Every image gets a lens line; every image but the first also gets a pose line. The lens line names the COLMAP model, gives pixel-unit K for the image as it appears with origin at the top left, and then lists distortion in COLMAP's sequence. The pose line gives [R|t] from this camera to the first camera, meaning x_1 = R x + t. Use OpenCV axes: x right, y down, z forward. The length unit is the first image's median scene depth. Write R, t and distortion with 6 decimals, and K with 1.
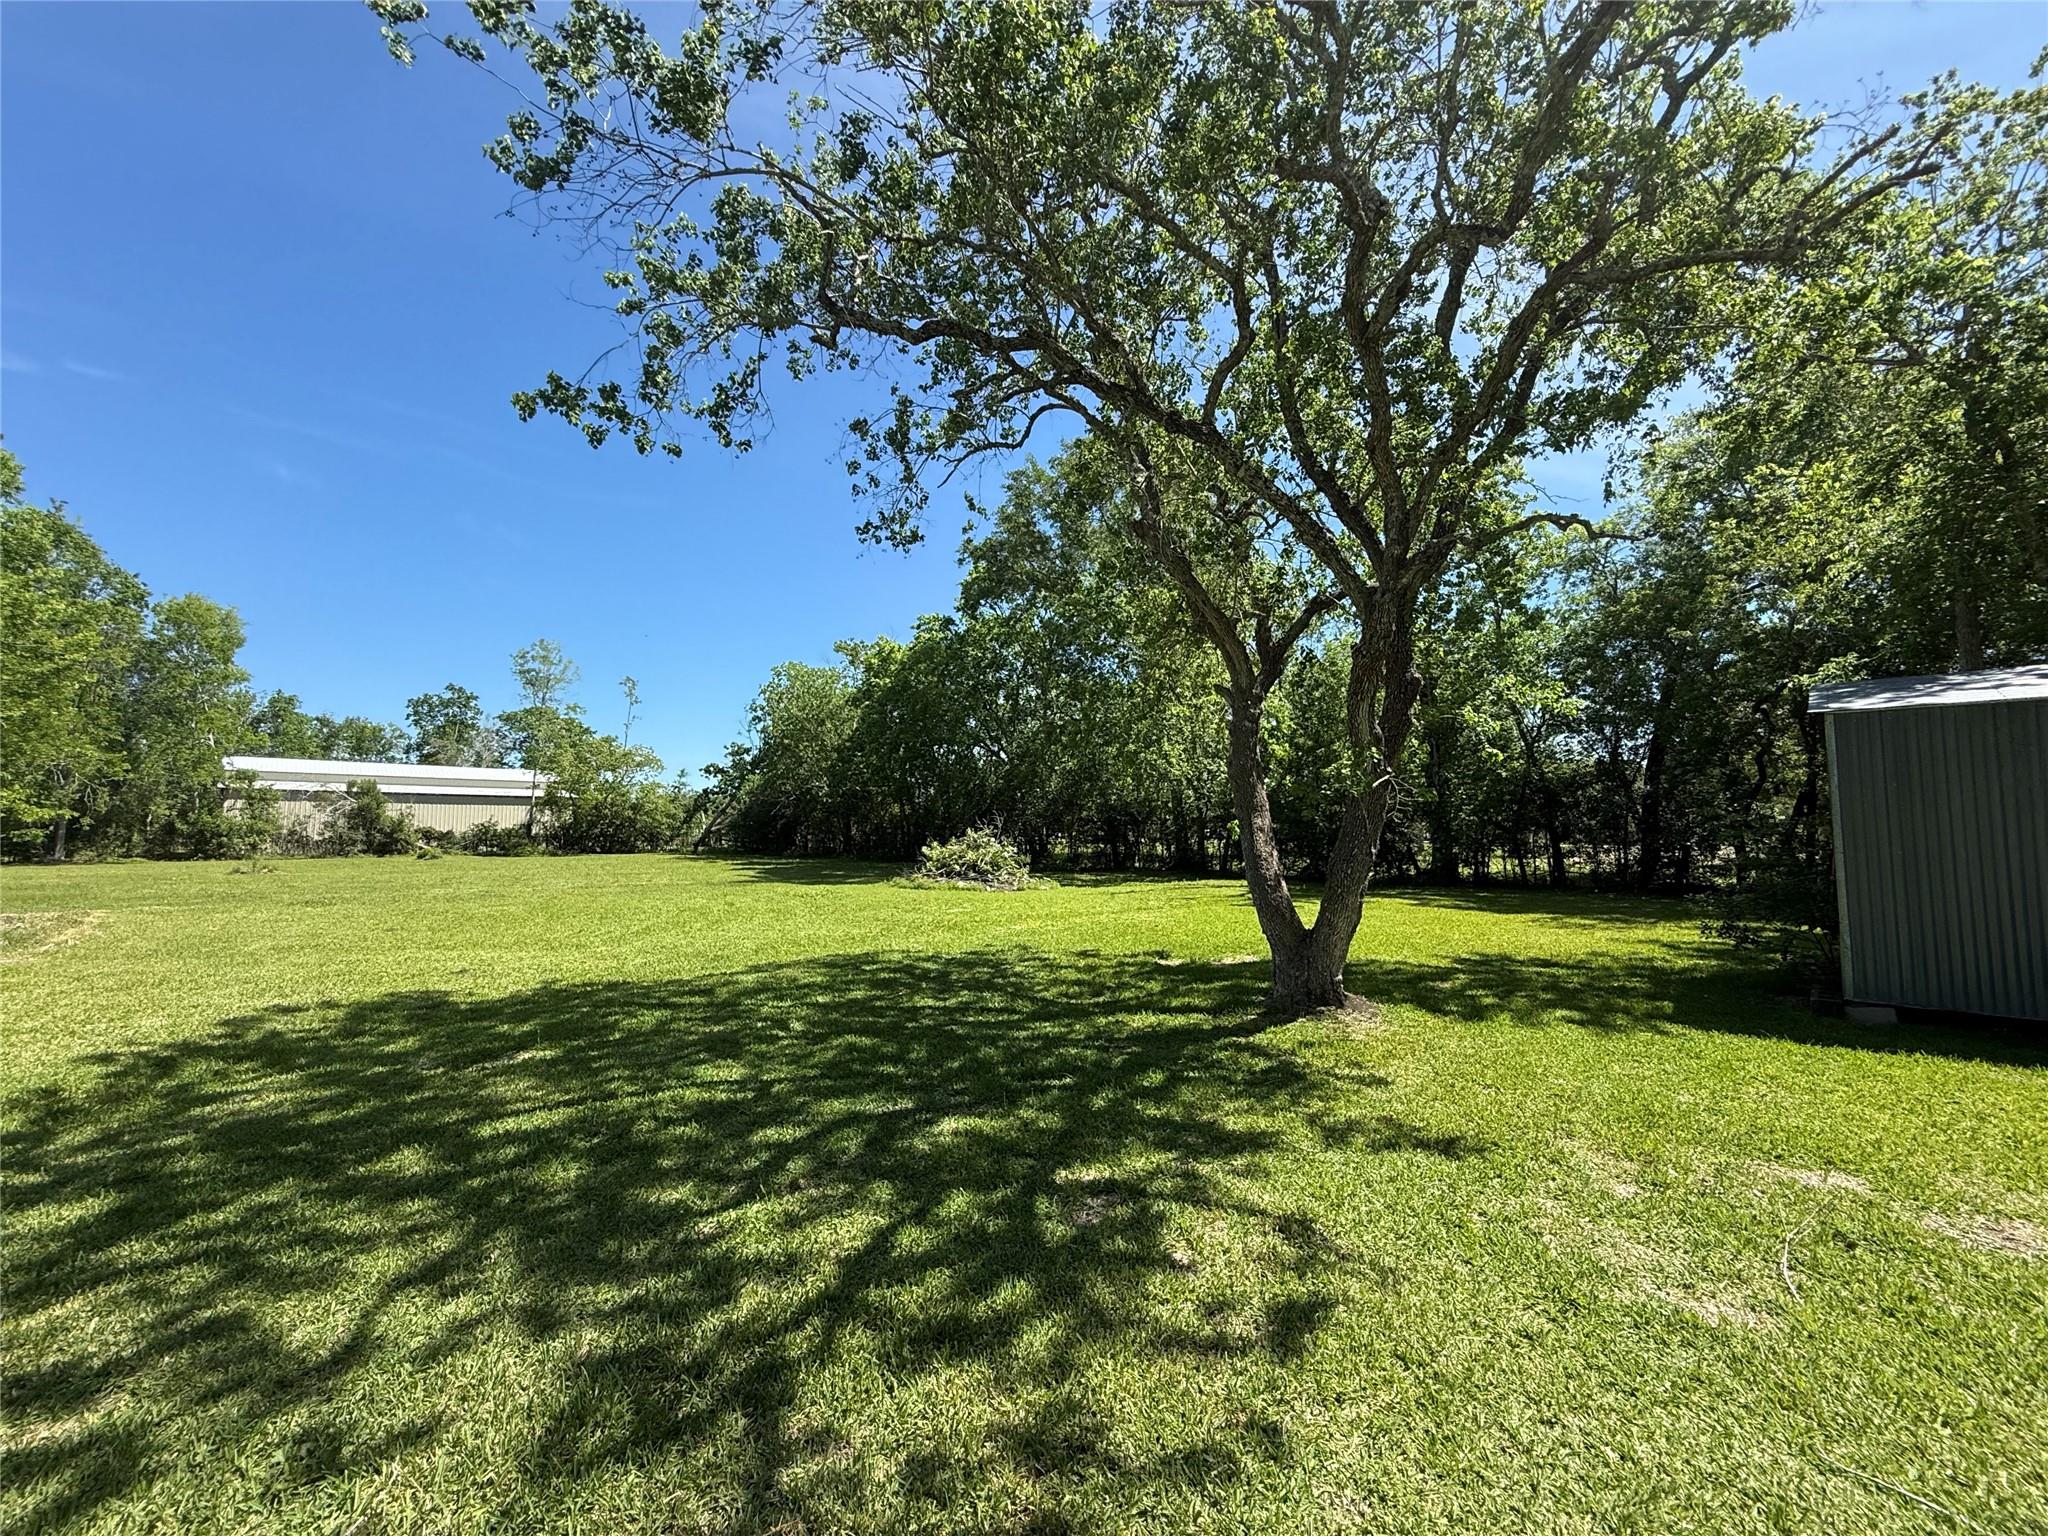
lens RADIAL K [[809.7, 0, 1000.8], [0, 809.7, 769.4], [0, 0, 1]] dist [0.001135, 0.000330]
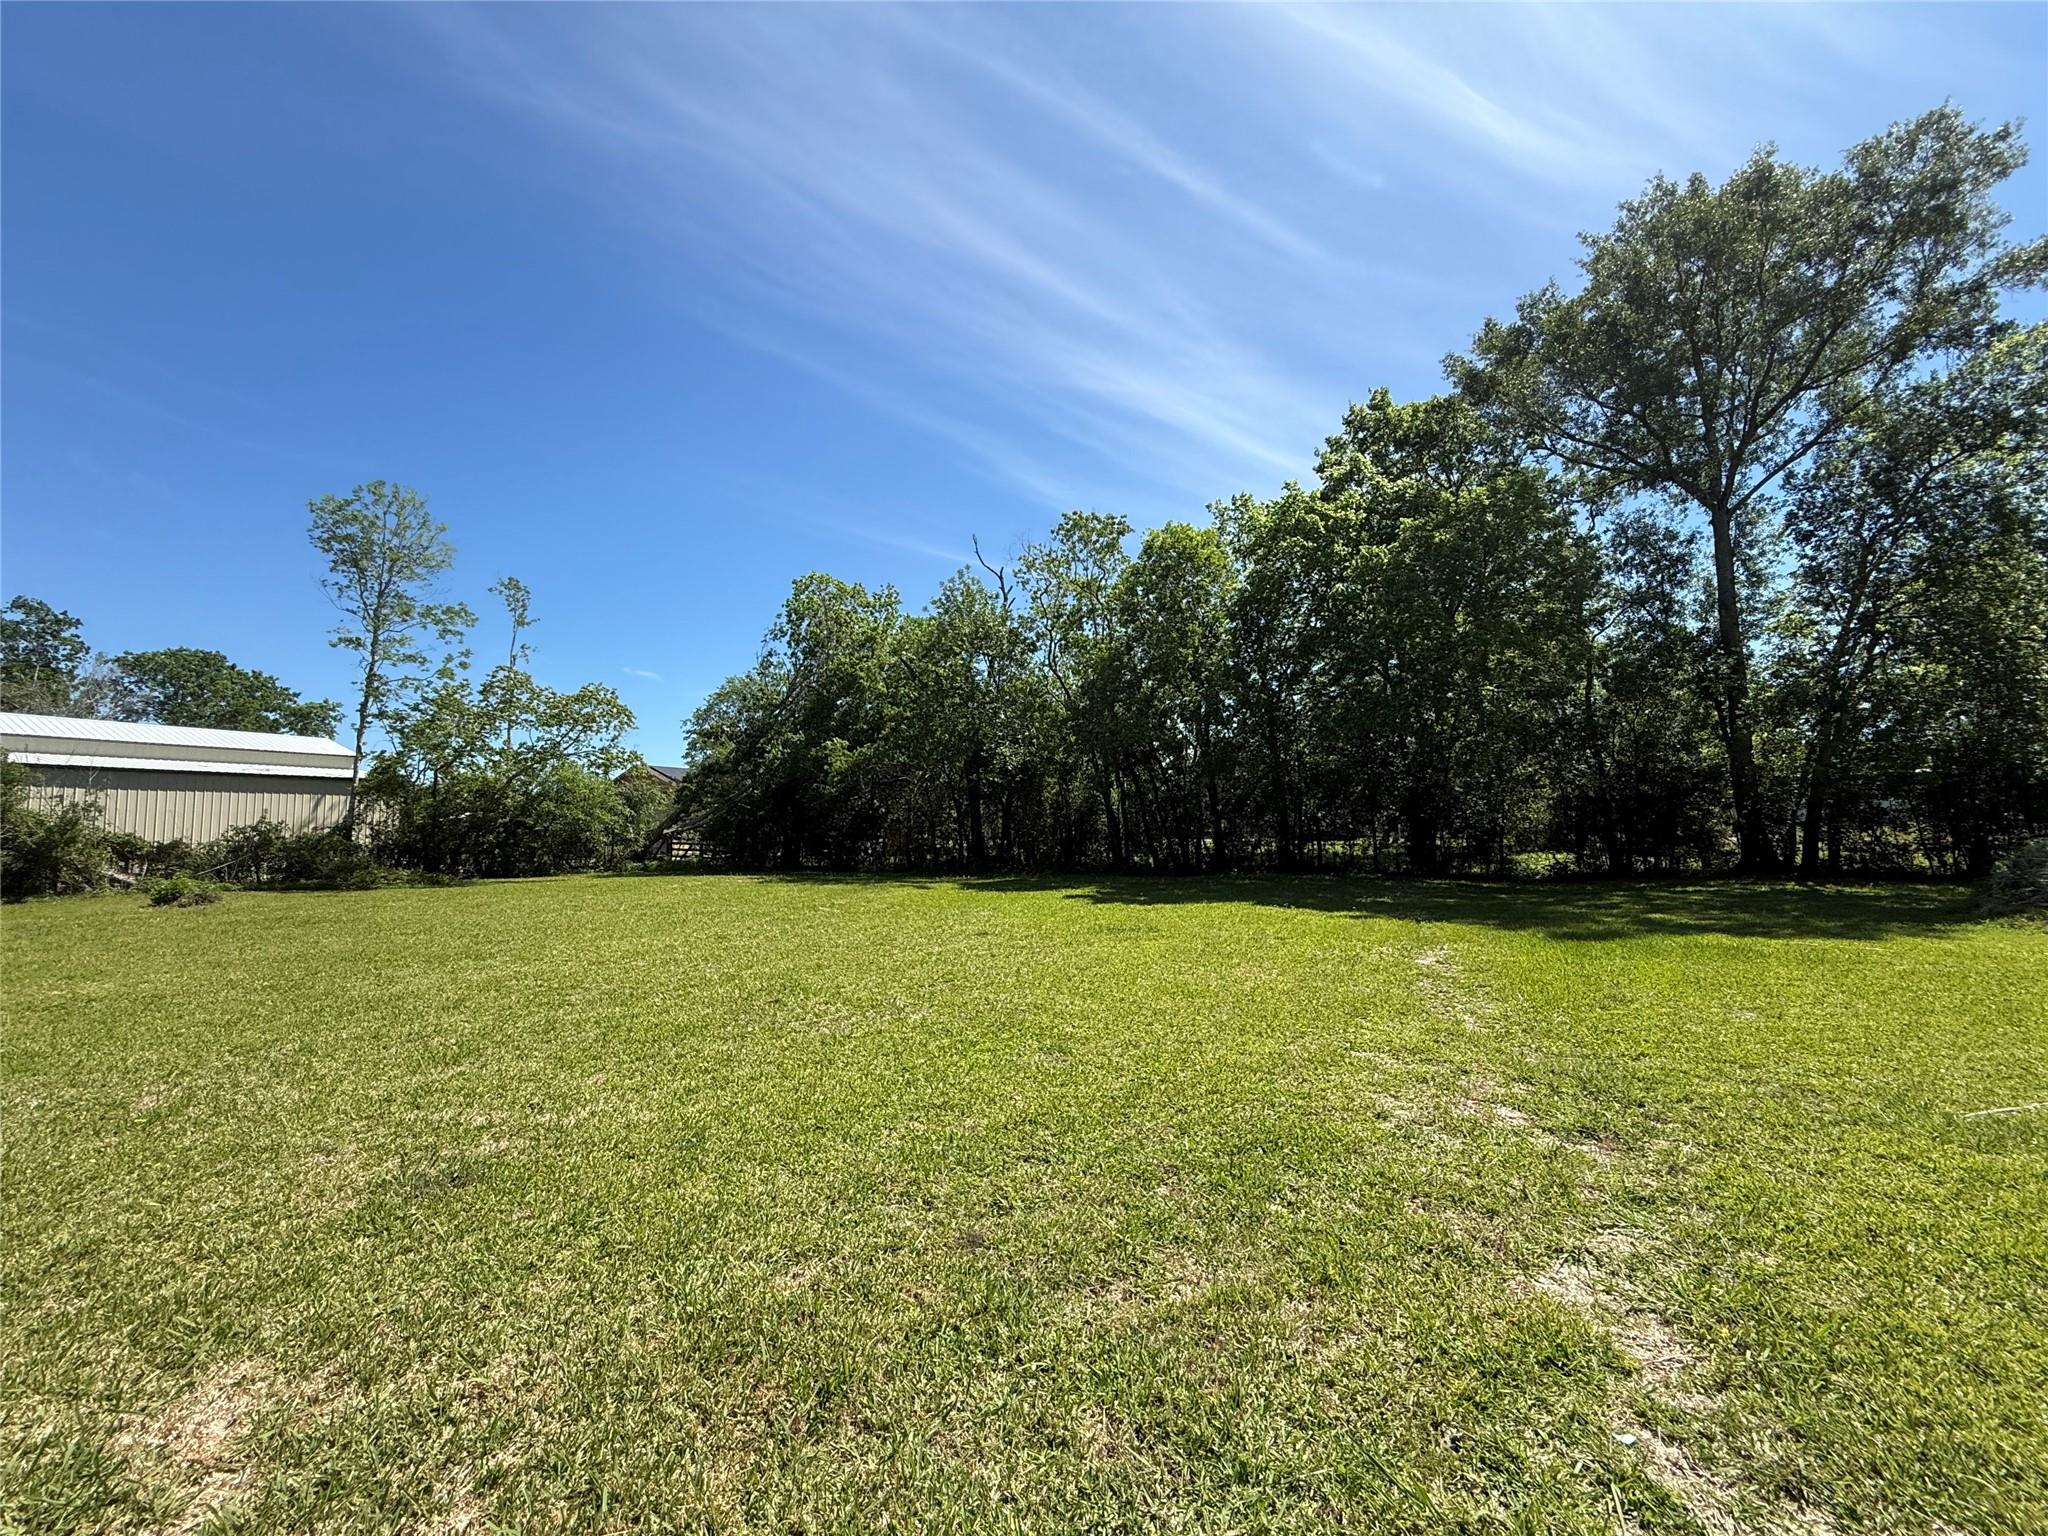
lens RADIAL K [[809.7, 0, 1026.3], [0, 809.7, 774.8], [0, 0, 1]] dist [0.001135, 0.000330]
pose [[0.938761, 0.005559, 0.344523, -0.393886], [-0.007971, 0.999953, 0.005586, 0.030460], [-0.344476, -0.007990, 0.938761, 0.385690]]
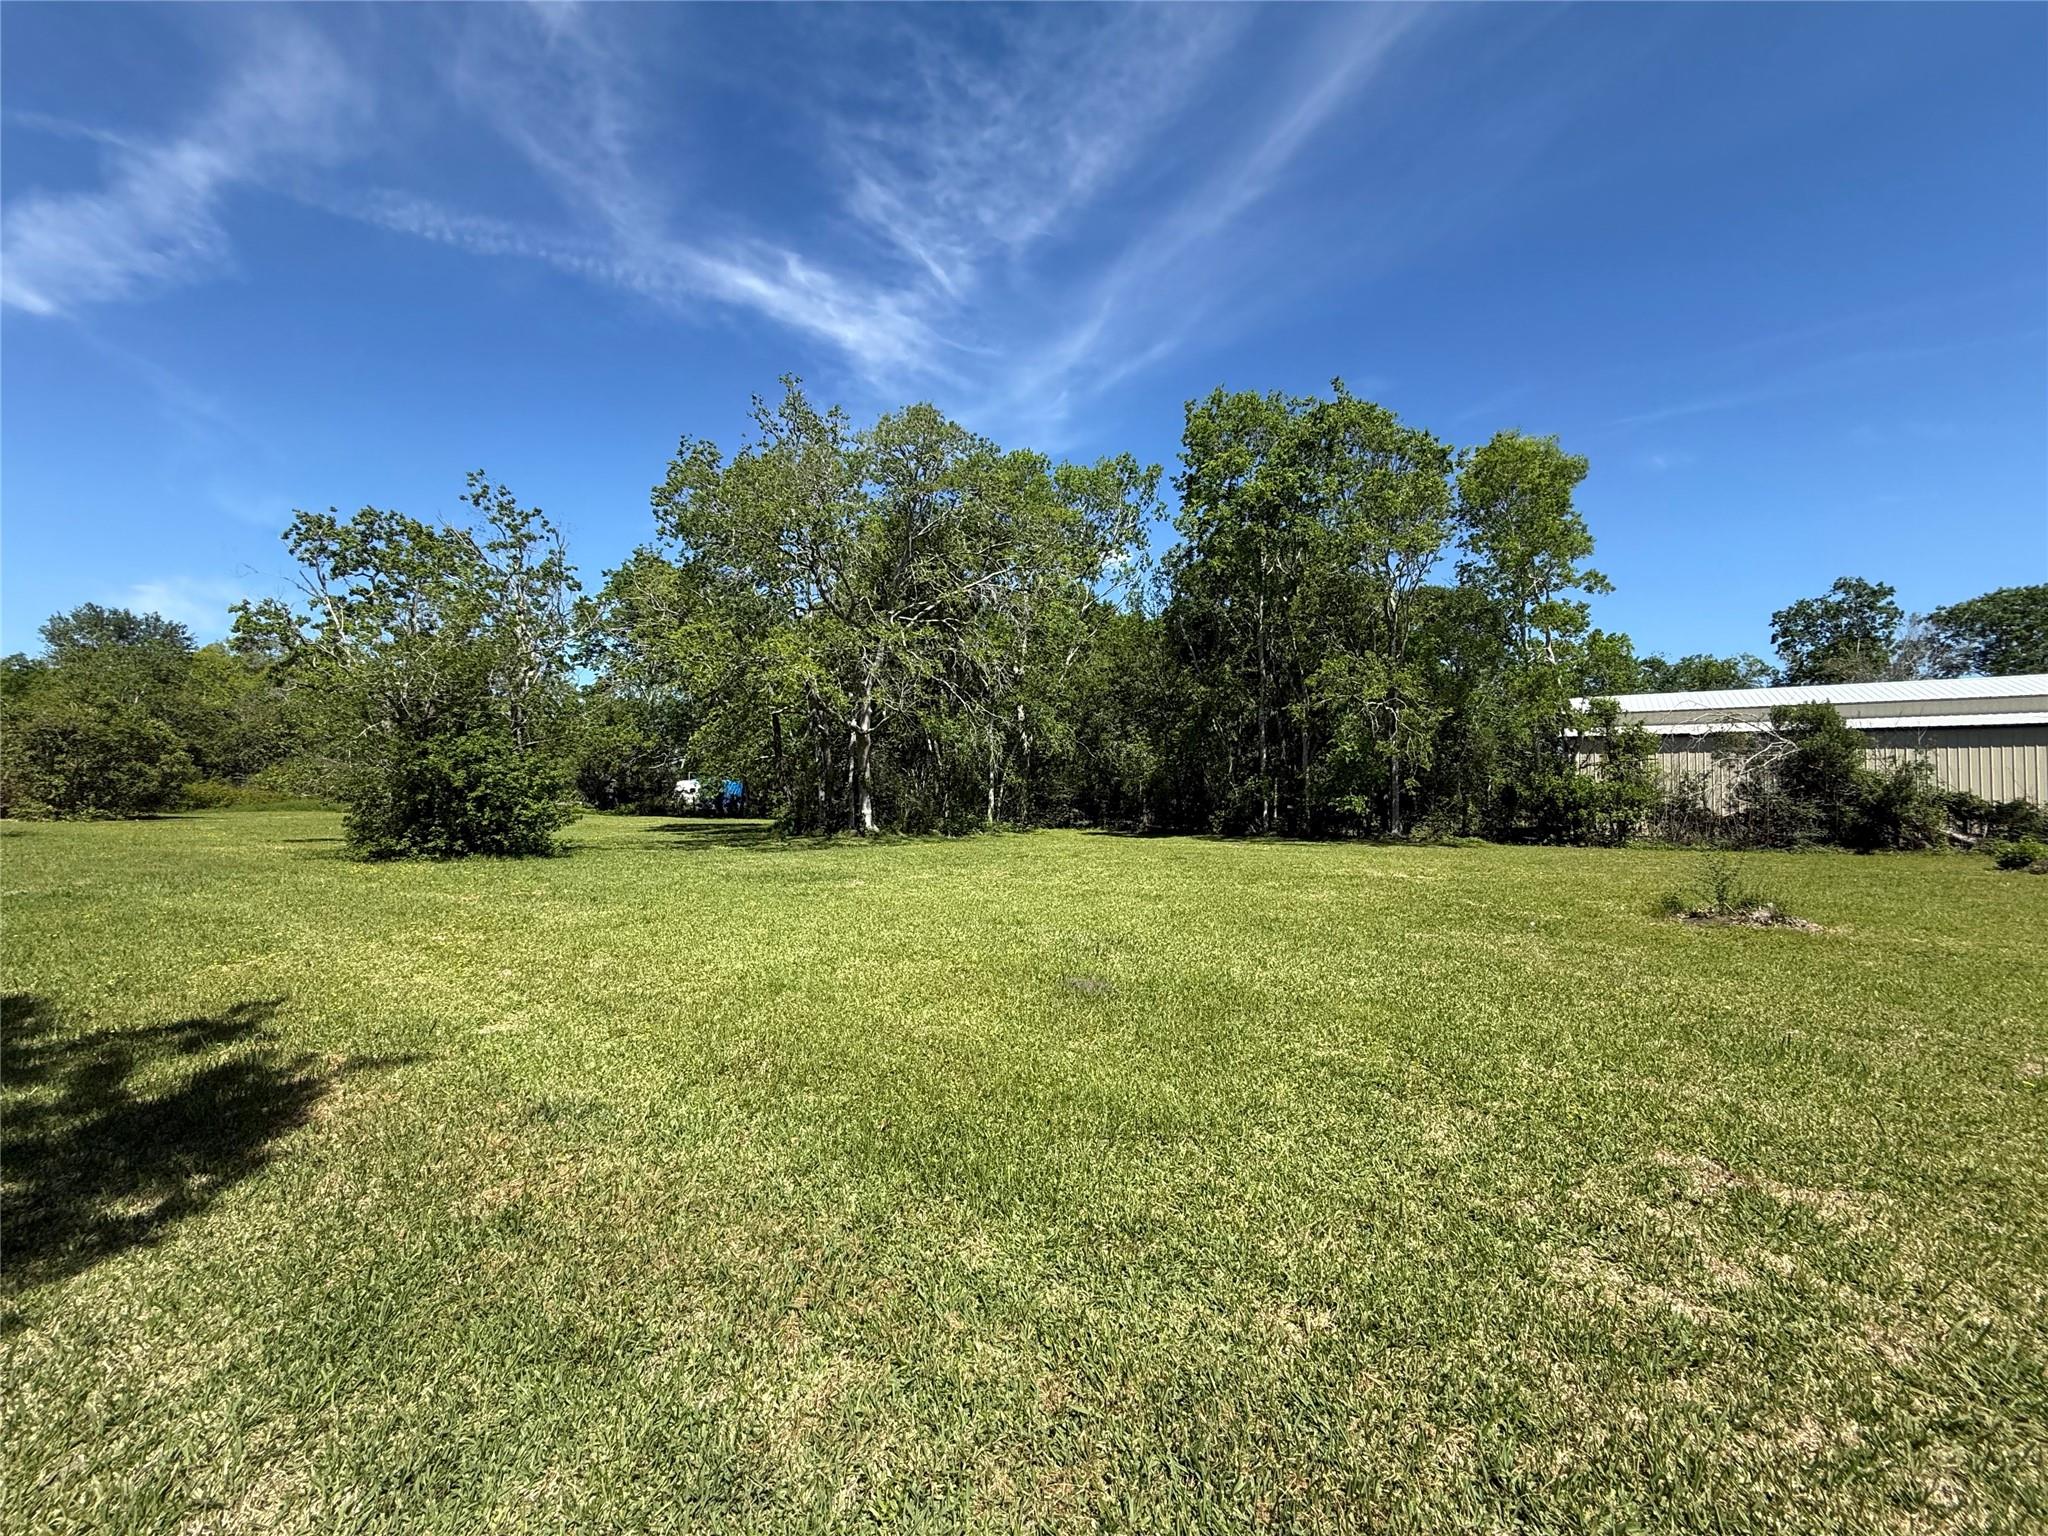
lens RADIAL K [[809.7, 0, 1007.9], [0, 809.7, 767.2], [0, 0, 1]] dist [0.001135, 0.000330]
pose [[0.221312, -0.036982, -0.974501, -0.392600], [0.068652, 0.997392, -0.022260, 0.030177], [0.972783, -0.061975, 0.223274, 0.379561]]
